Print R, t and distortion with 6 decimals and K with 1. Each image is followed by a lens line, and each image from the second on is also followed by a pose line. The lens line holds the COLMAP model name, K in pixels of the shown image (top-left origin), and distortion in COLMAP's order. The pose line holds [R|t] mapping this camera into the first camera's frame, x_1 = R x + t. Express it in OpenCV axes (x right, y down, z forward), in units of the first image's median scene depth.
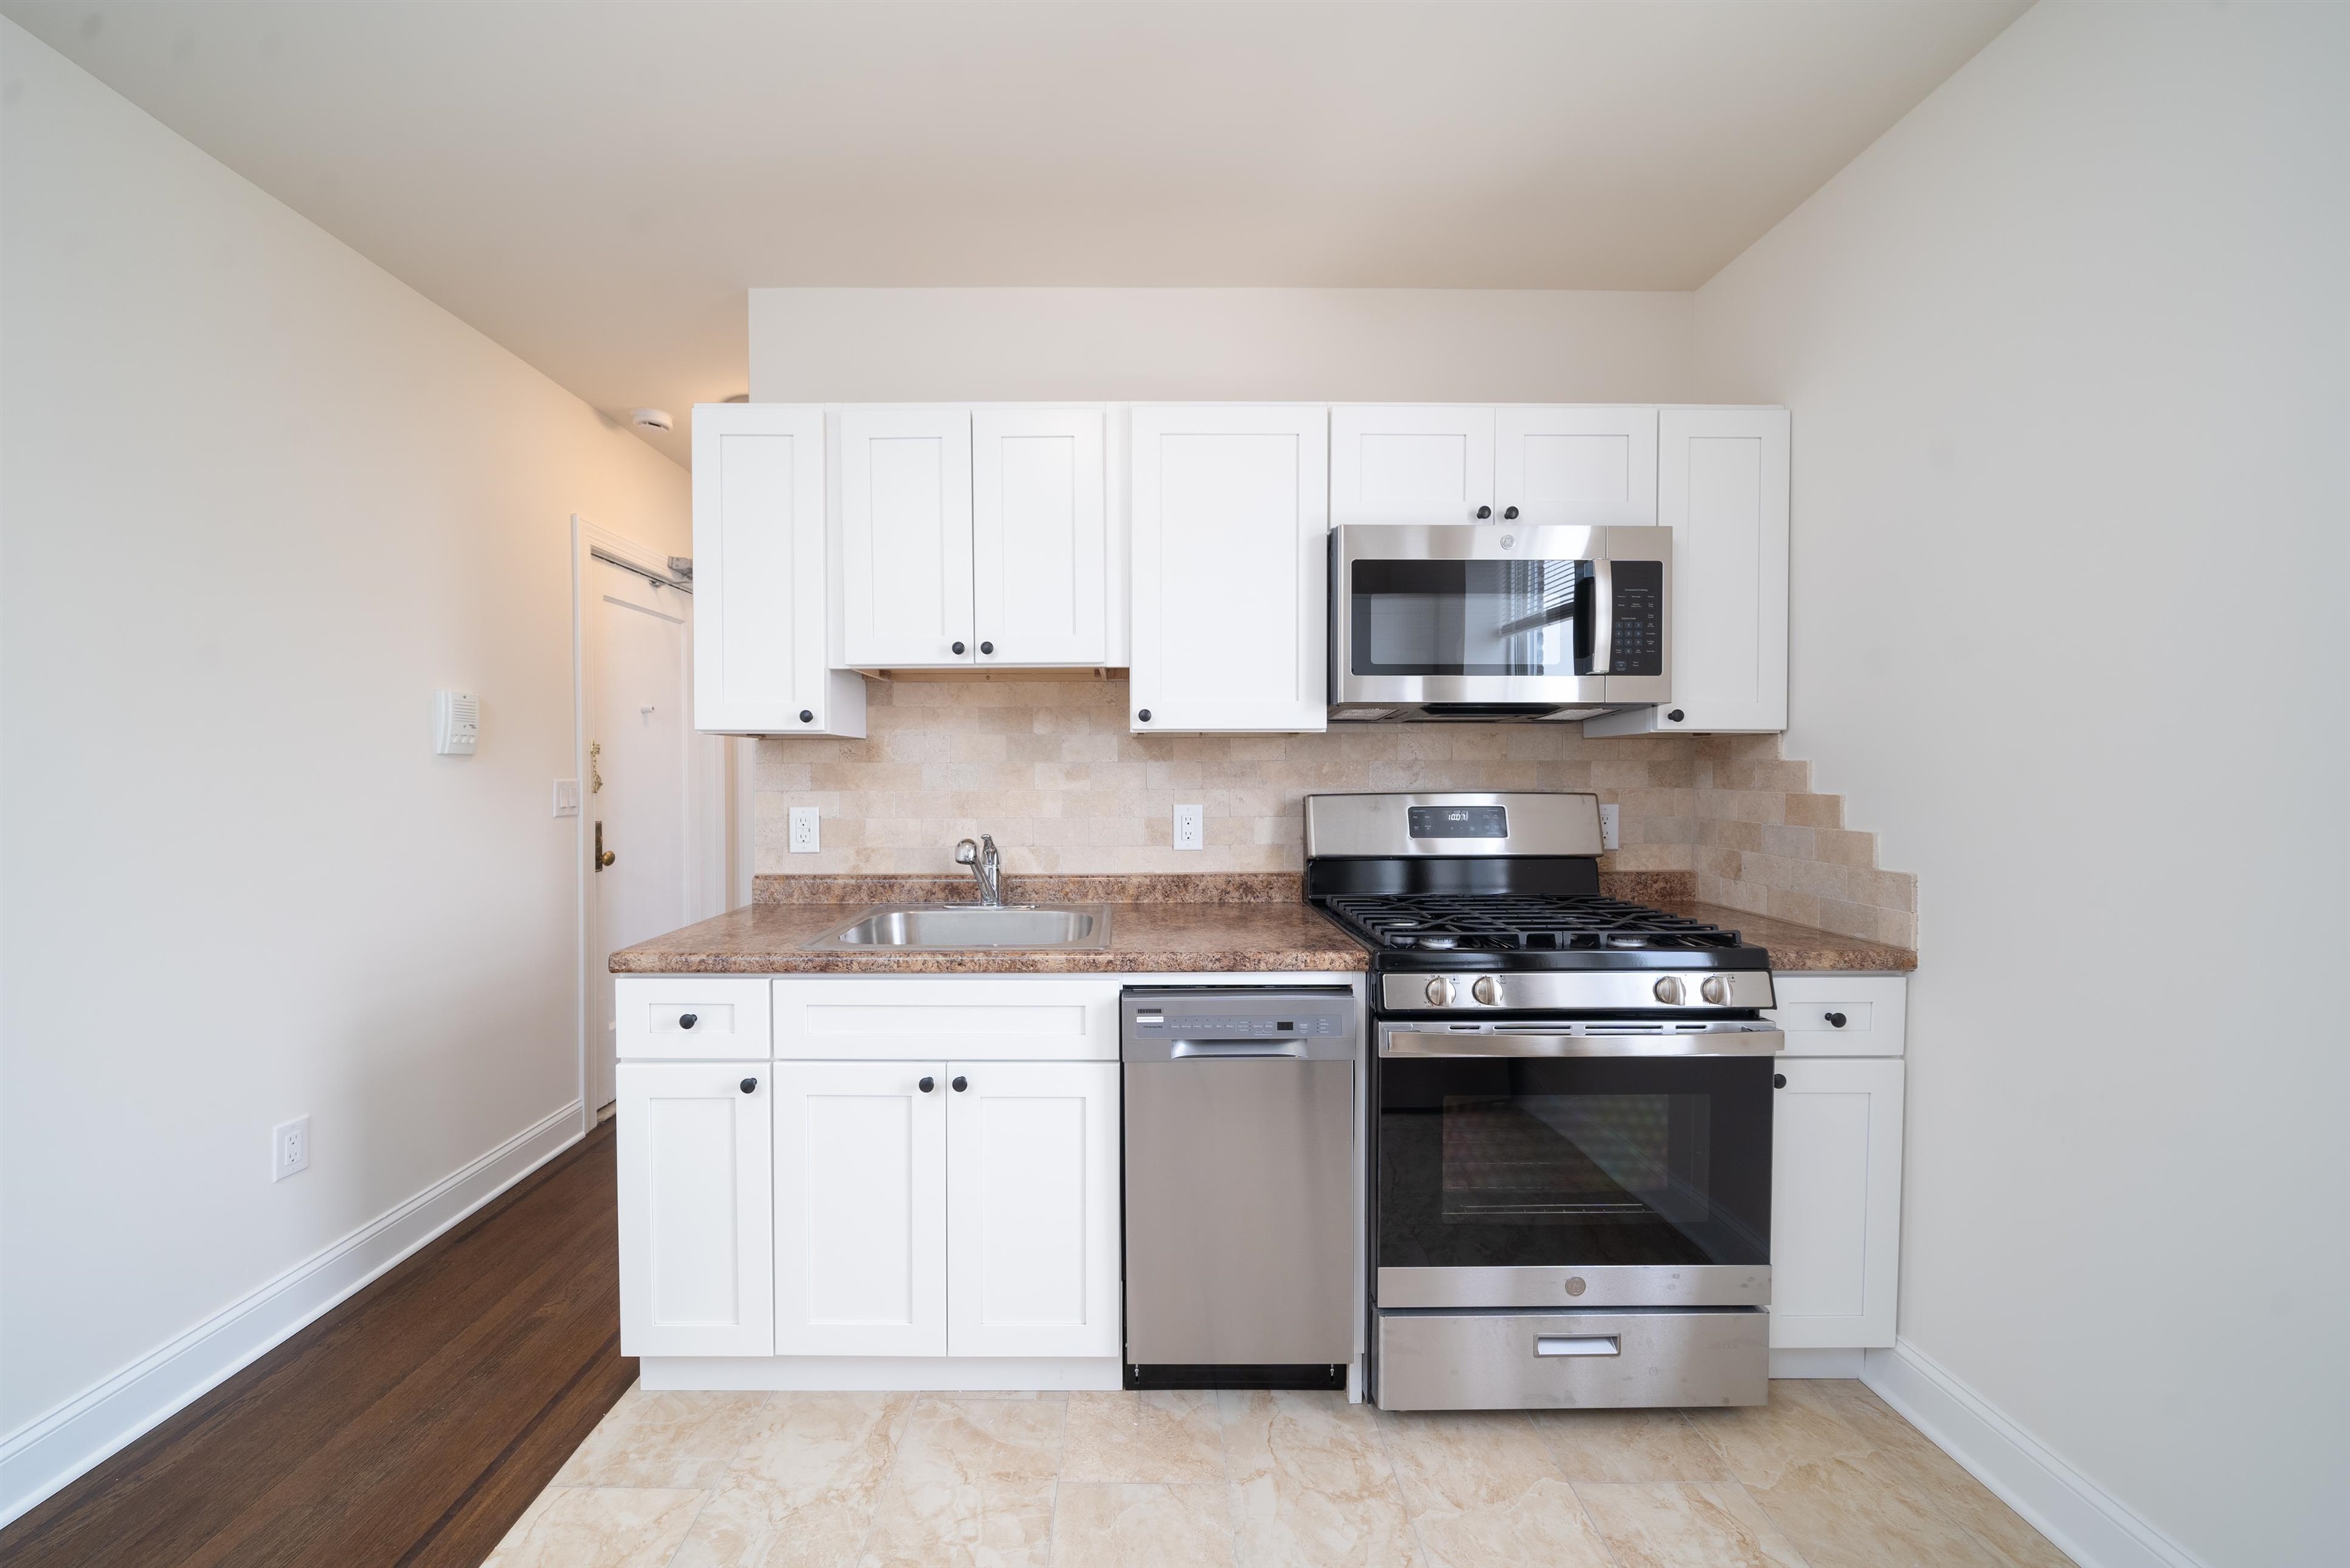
lens RADIAL K [[798.7, 0, 1163.0], [0, 798.7, 786.9], [0, 0, 1]] dist [-0.004091, -0.000041]
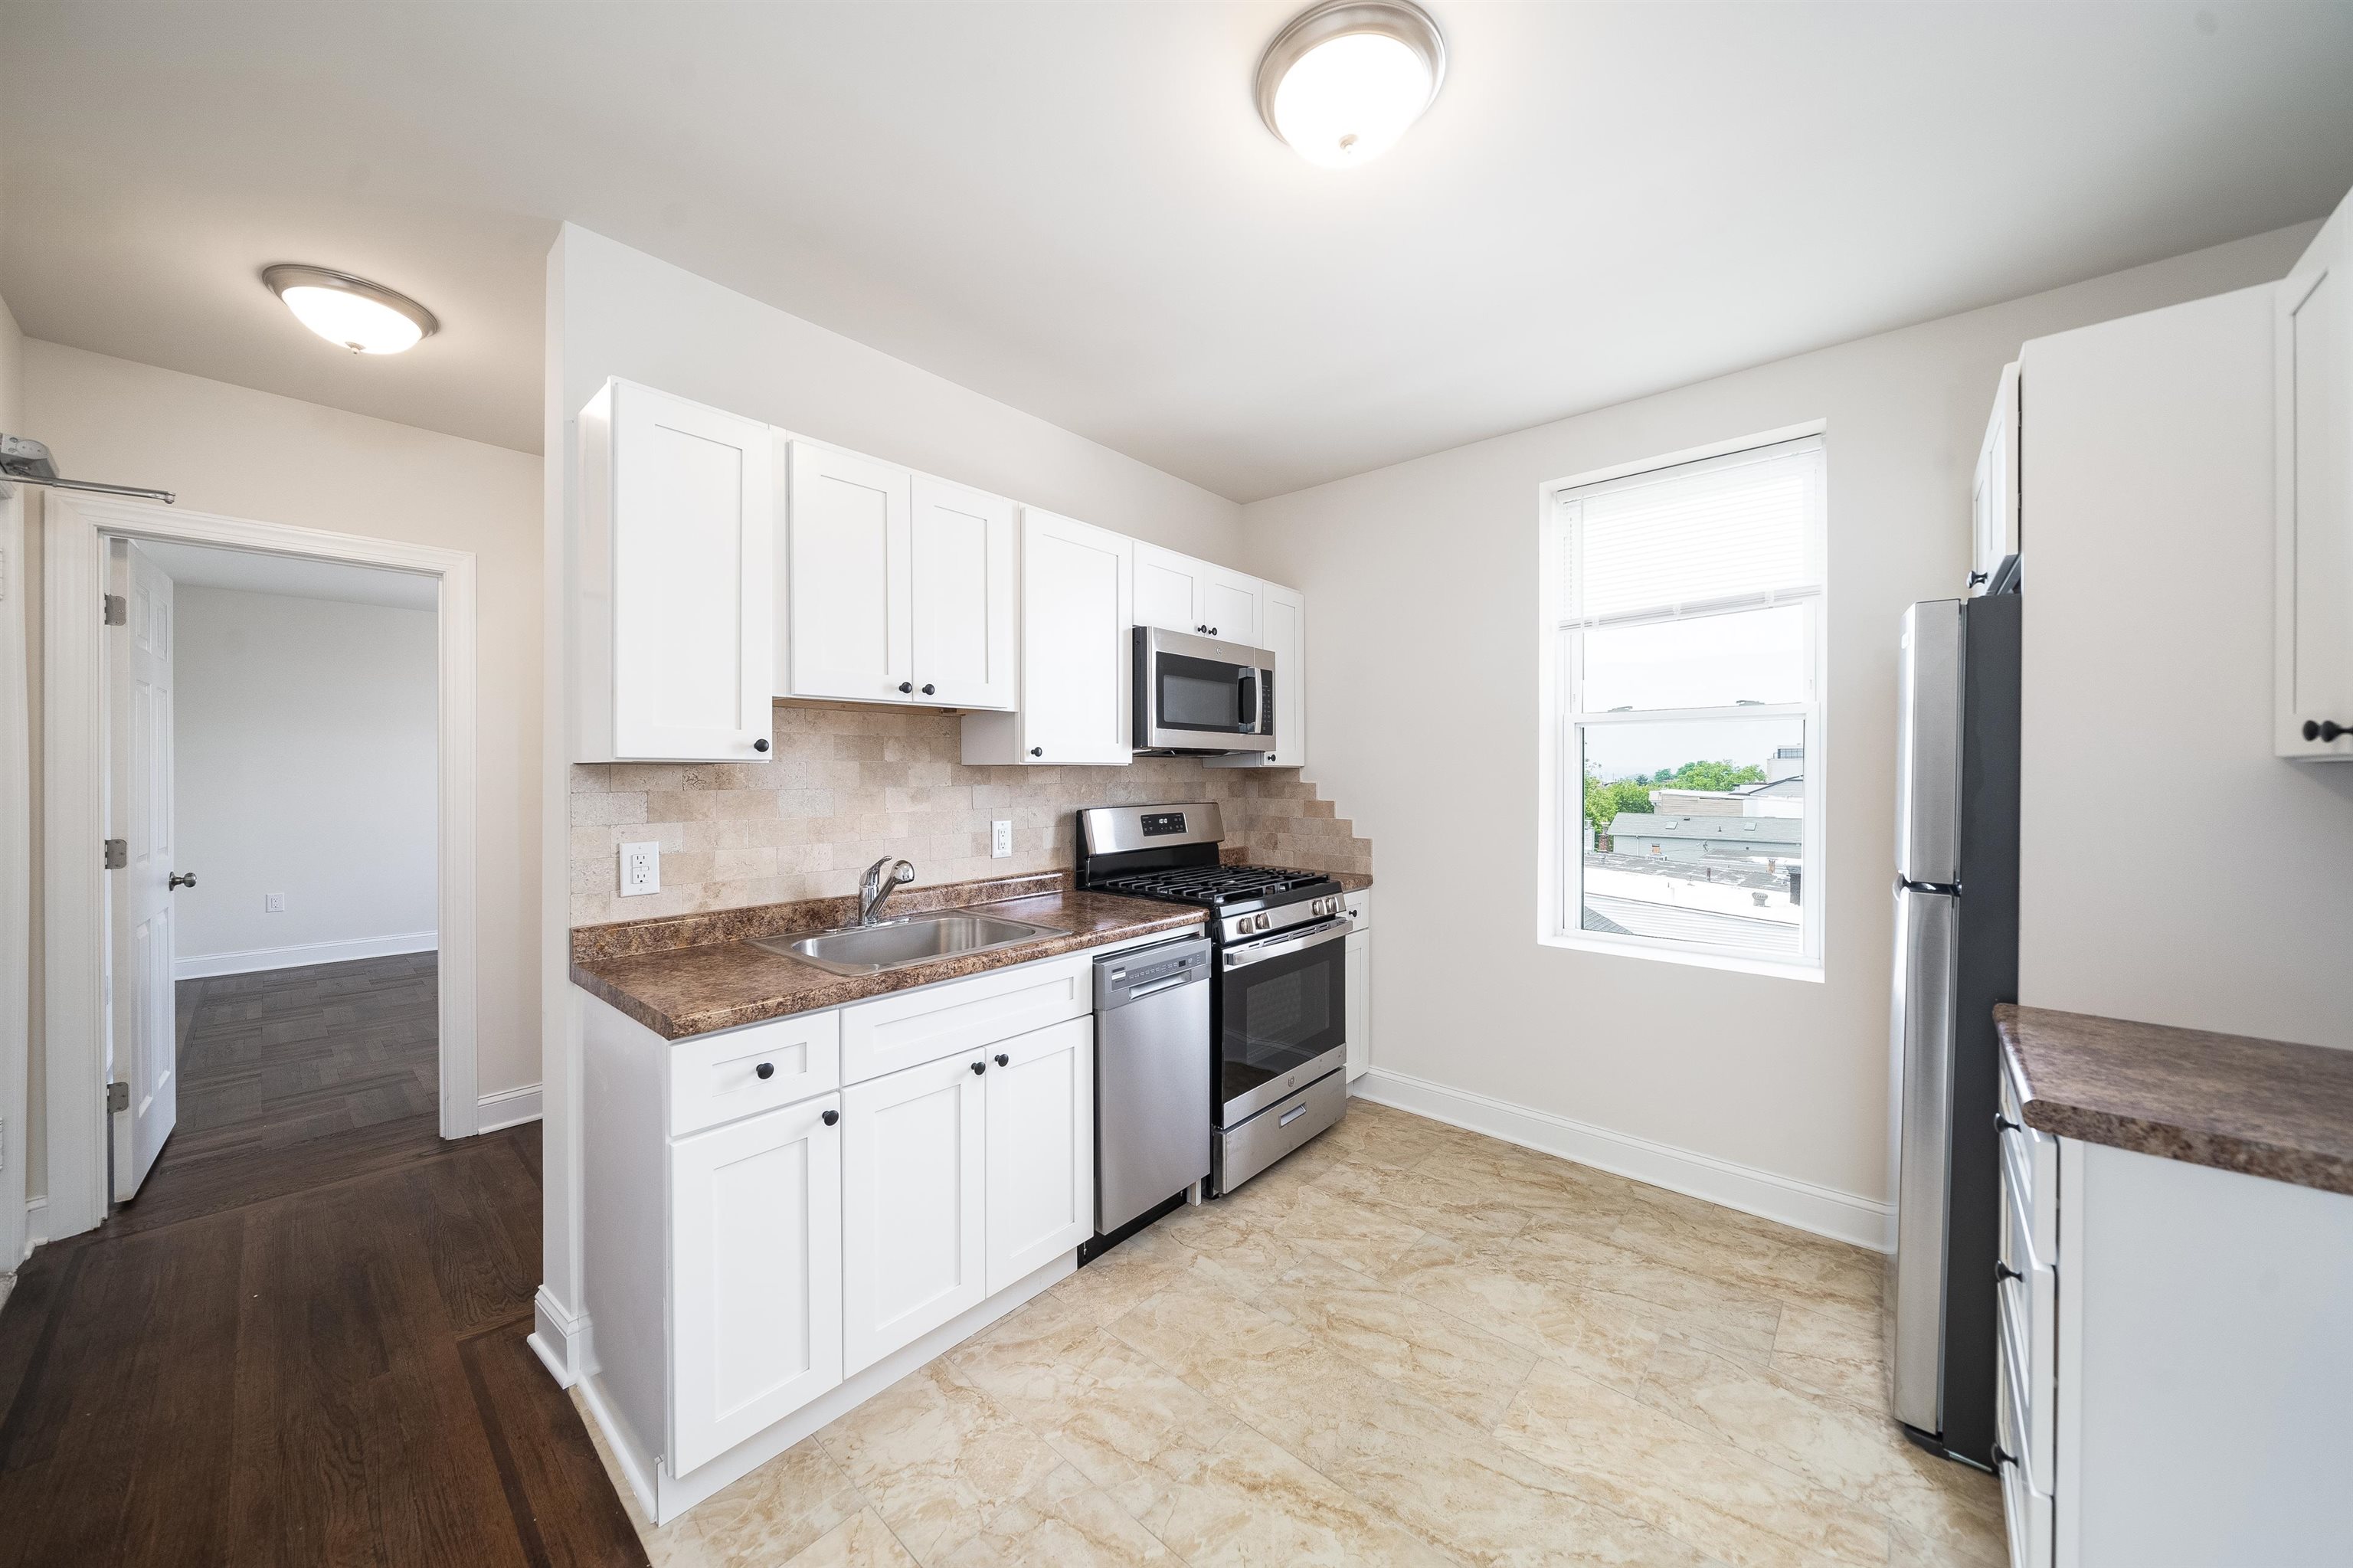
lens RADIAL K [[790.9, 0, 1130.0], [0, 790.9, 773.4], [0, 0, 1]] dist [-0.002440, -0.000072]
pose [[0.689945, -0.000387, 0.723862, -0.854051], [0.015383, 0.999782, -0.014127, -0.035599], [-0.723698, 0.020882, 0.689801, 0.022687]]
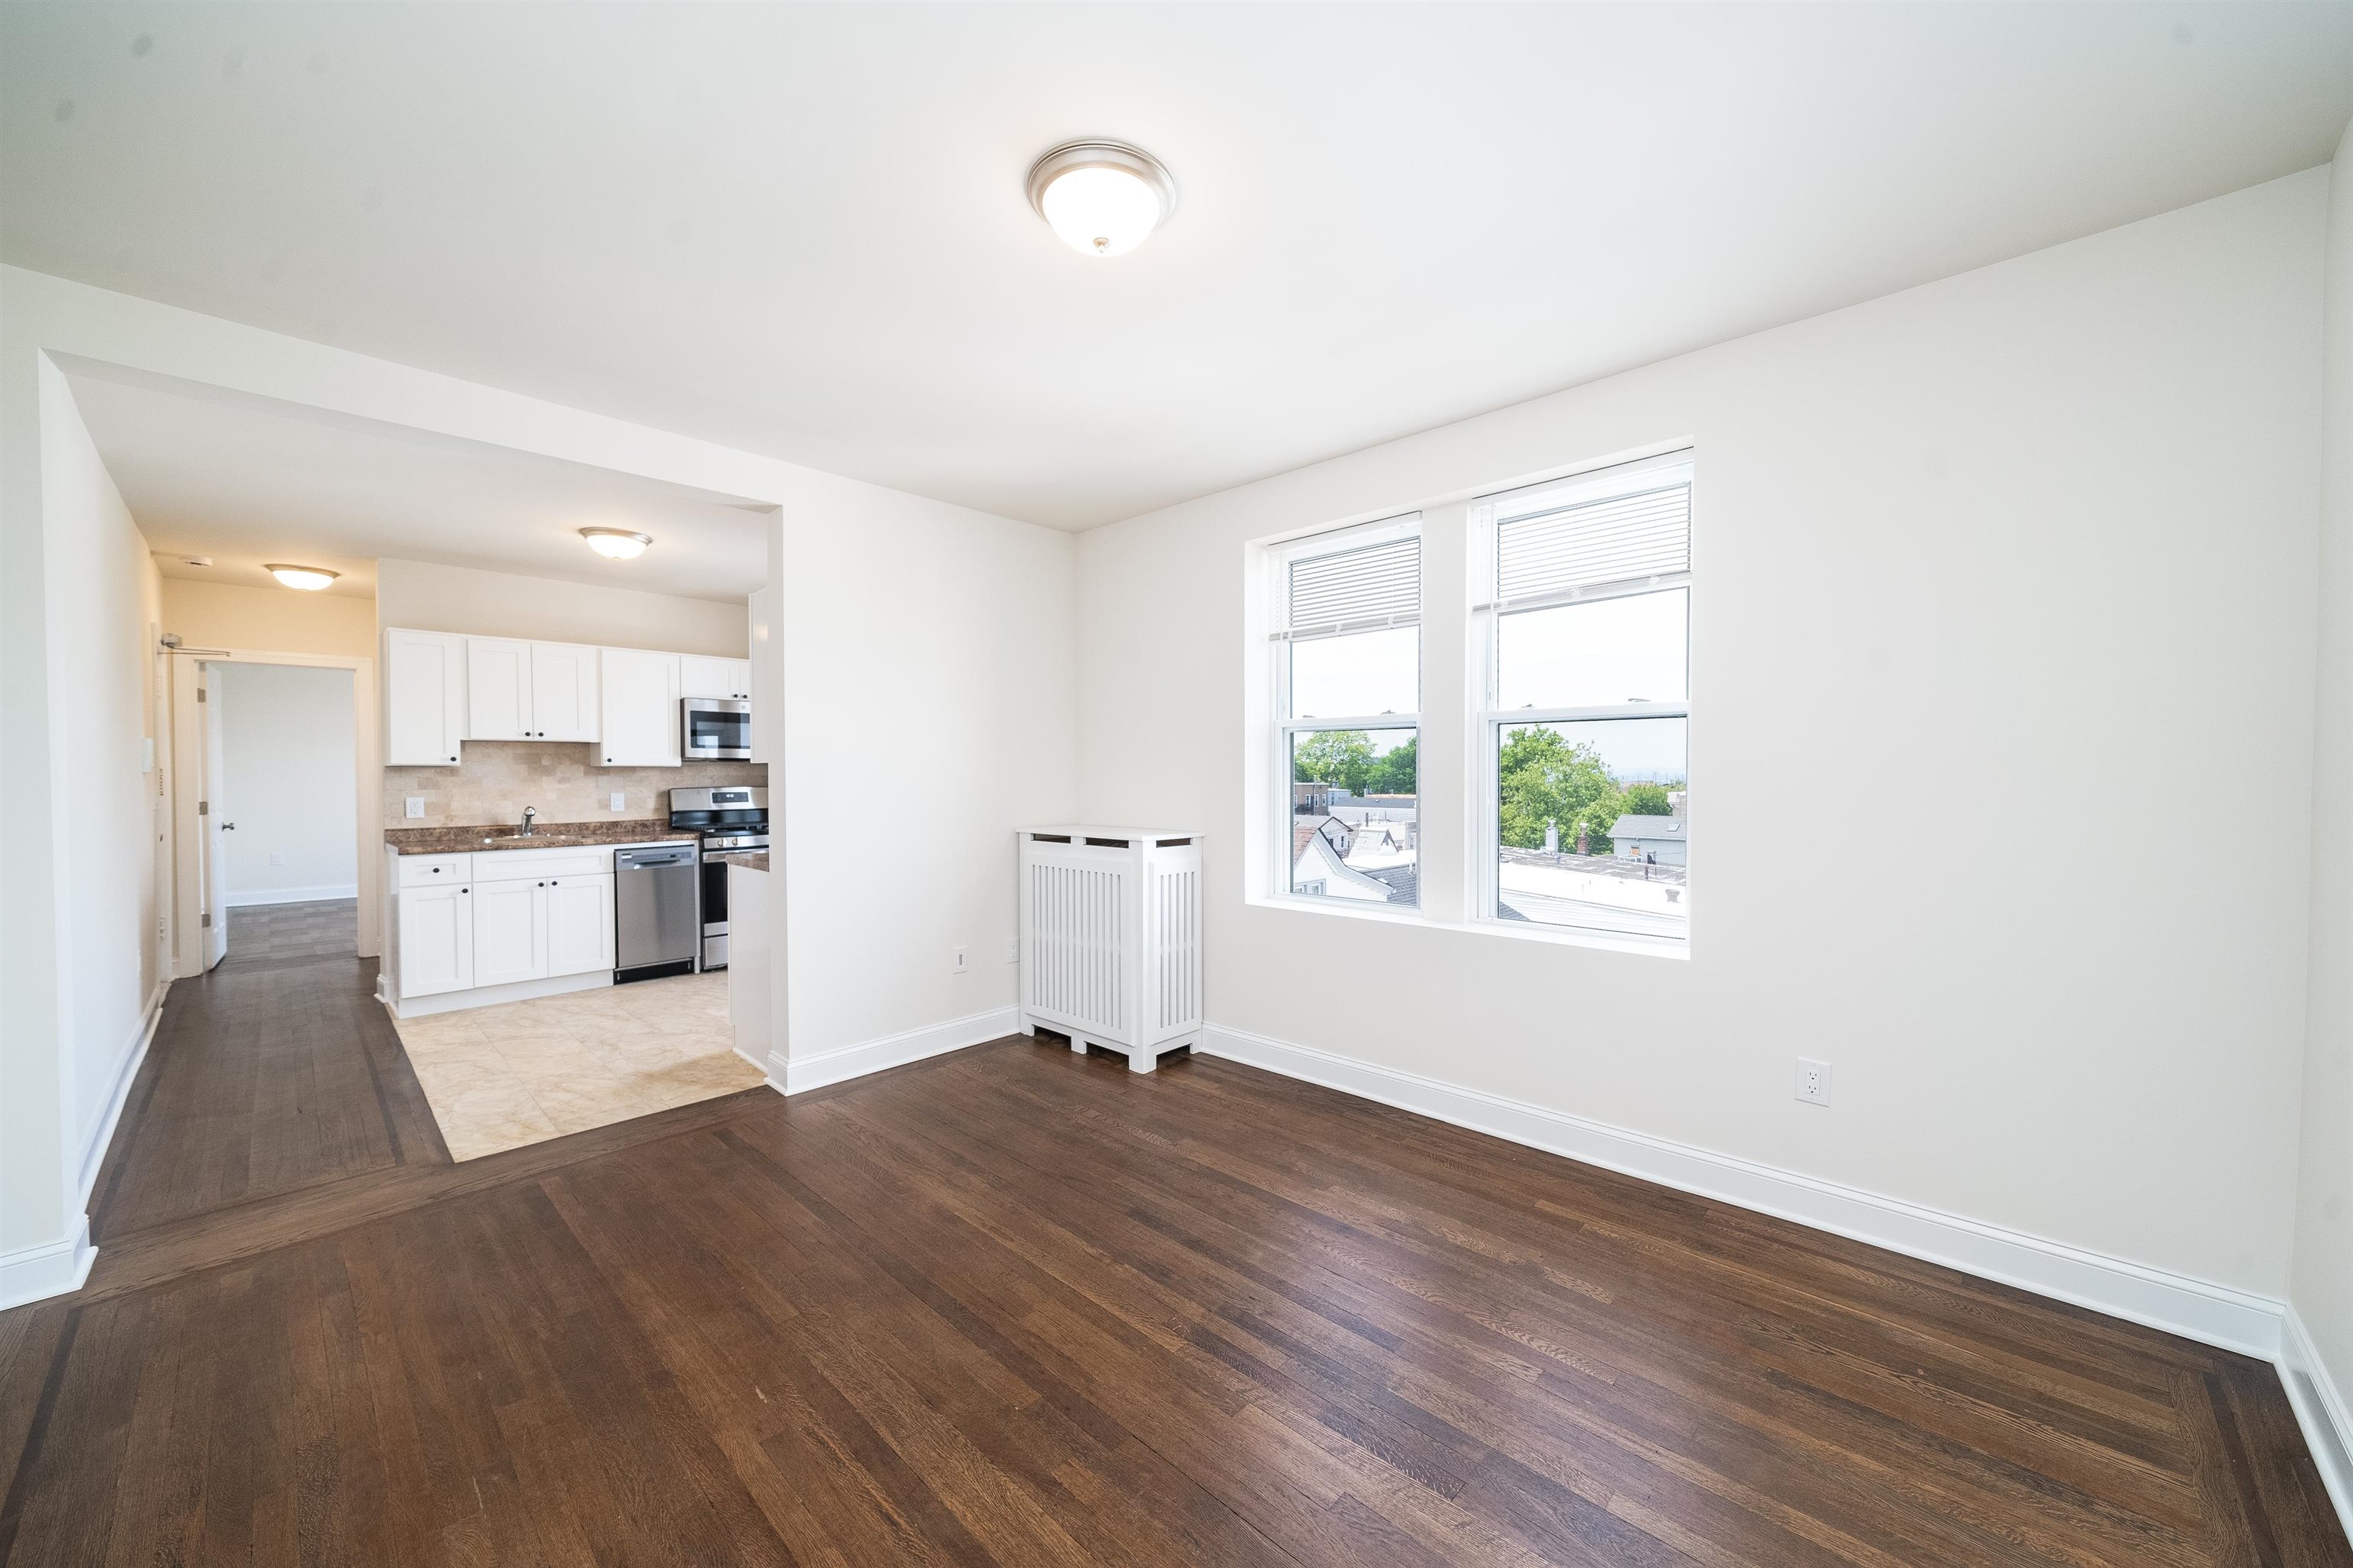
lens RADIAL K [[877.9, 0, 1169.7], [0, 877.9, 790.0], [0, 0, 1]] dist [-0.000874, 0.000035]
pose [[0.712737, -0.013087, 0.701309, -0.801560], [0.016258, 0.999866, 0.002135, 0.041384], [-0.701243, 0.009880, 0.712854, -2.633586]]
